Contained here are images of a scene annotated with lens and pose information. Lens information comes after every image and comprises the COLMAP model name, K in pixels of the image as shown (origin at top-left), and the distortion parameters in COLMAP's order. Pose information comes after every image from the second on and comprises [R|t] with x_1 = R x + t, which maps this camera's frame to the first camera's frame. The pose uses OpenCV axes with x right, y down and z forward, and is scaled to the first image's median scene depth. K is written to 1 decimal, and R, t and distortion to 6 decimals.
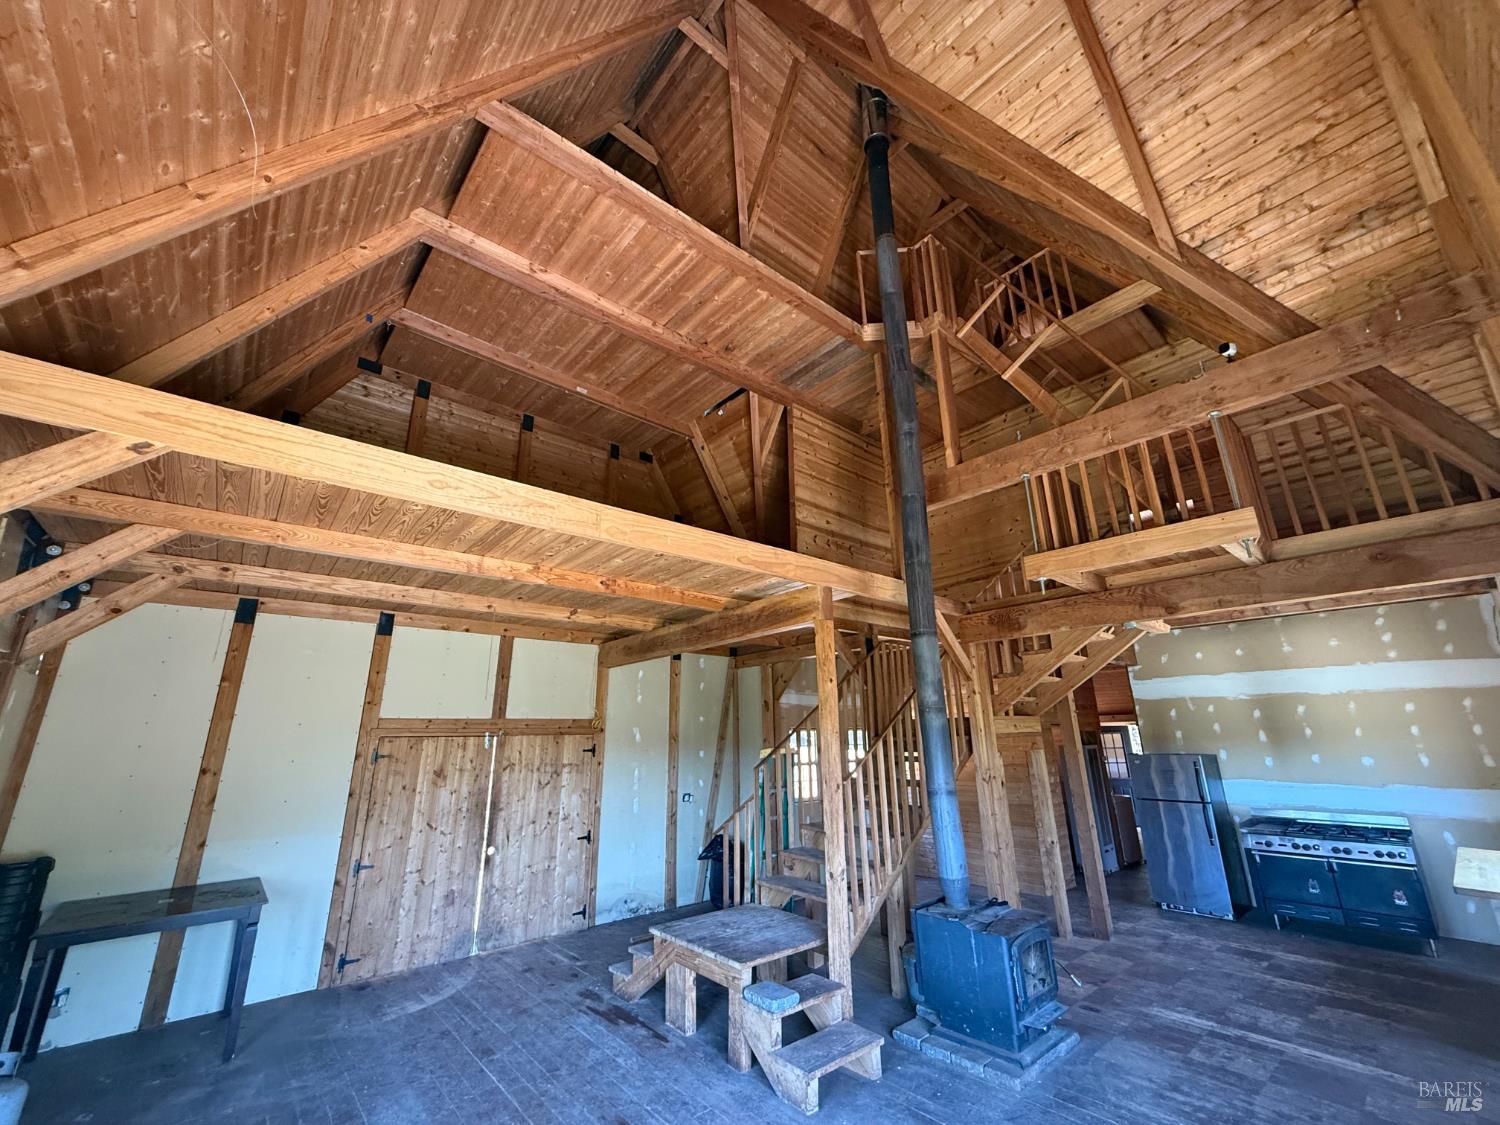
lens RADIAL K [[596.0, 0, 750.0], [0, 596.0, 562.5], [0, 0, 1]] dist [0.000293, 0.000114]
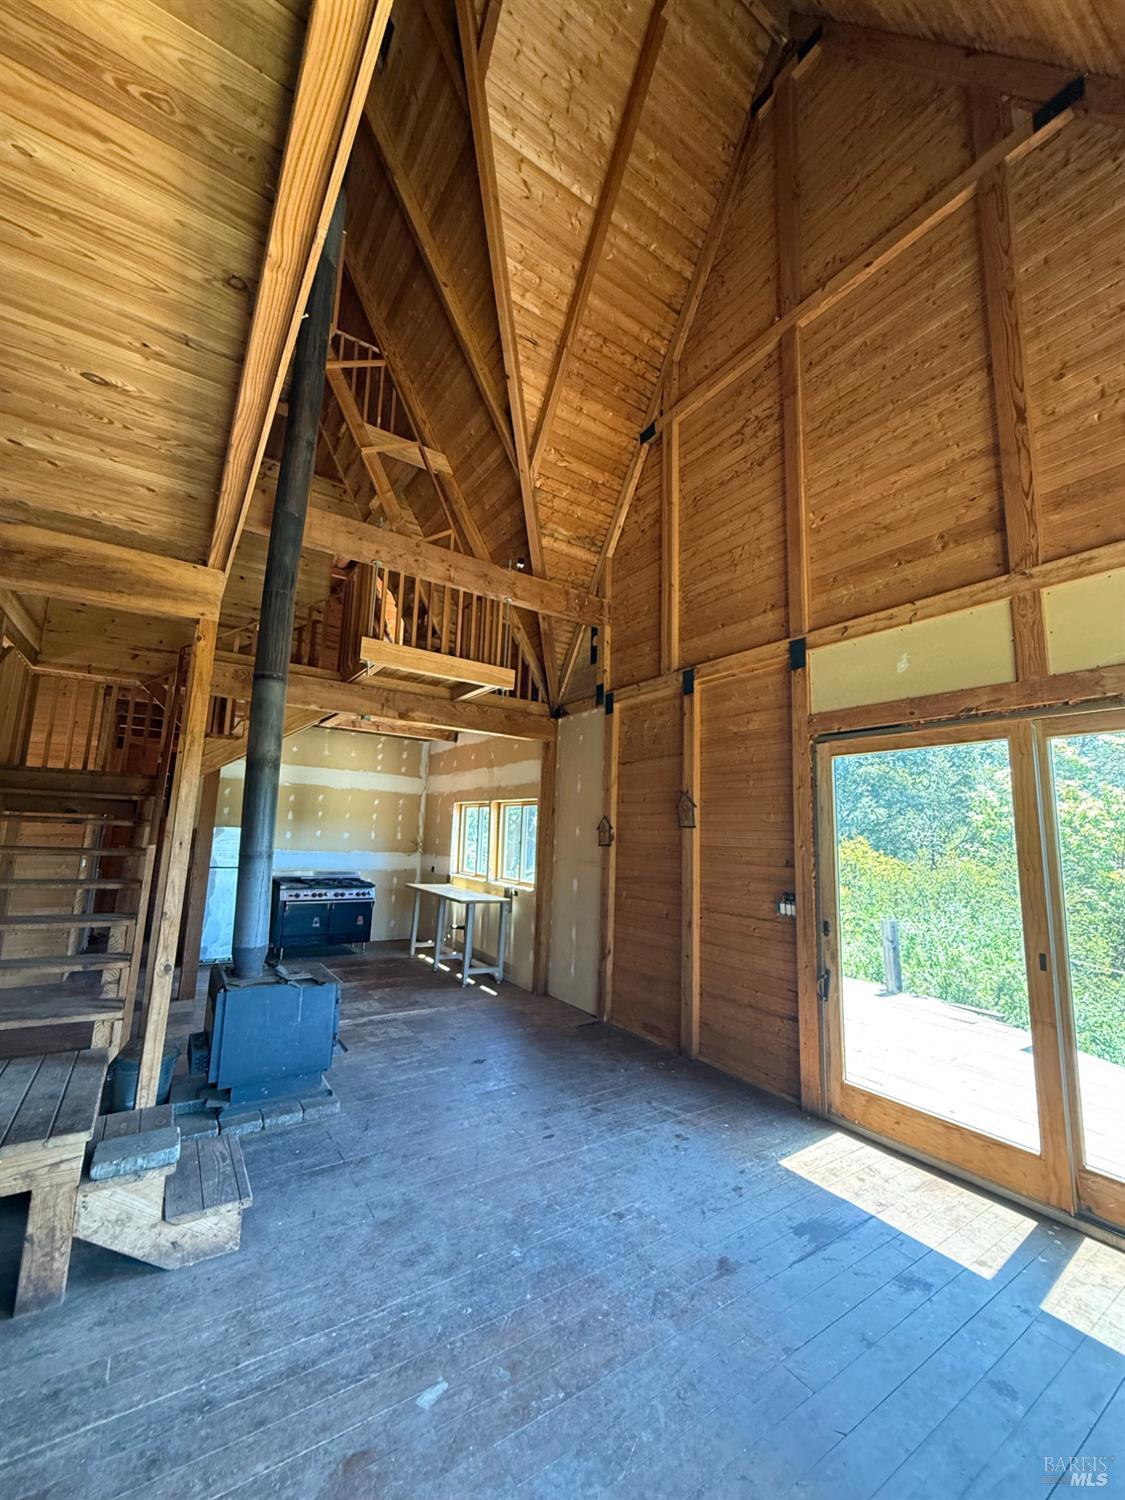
lens RADIAL K [[596.0, 0, 562.5], [0, 596.0, 750.0], [0, 0, 1]] dist [0.000293, 0.000114]
pose [[0.120454, 0.156221, 0.980350, -0.598584], [-0.315398, 0.942396, -0.111421, 0.225893], [-0.941284, -0.295779, 0.162787, 0.561868]]
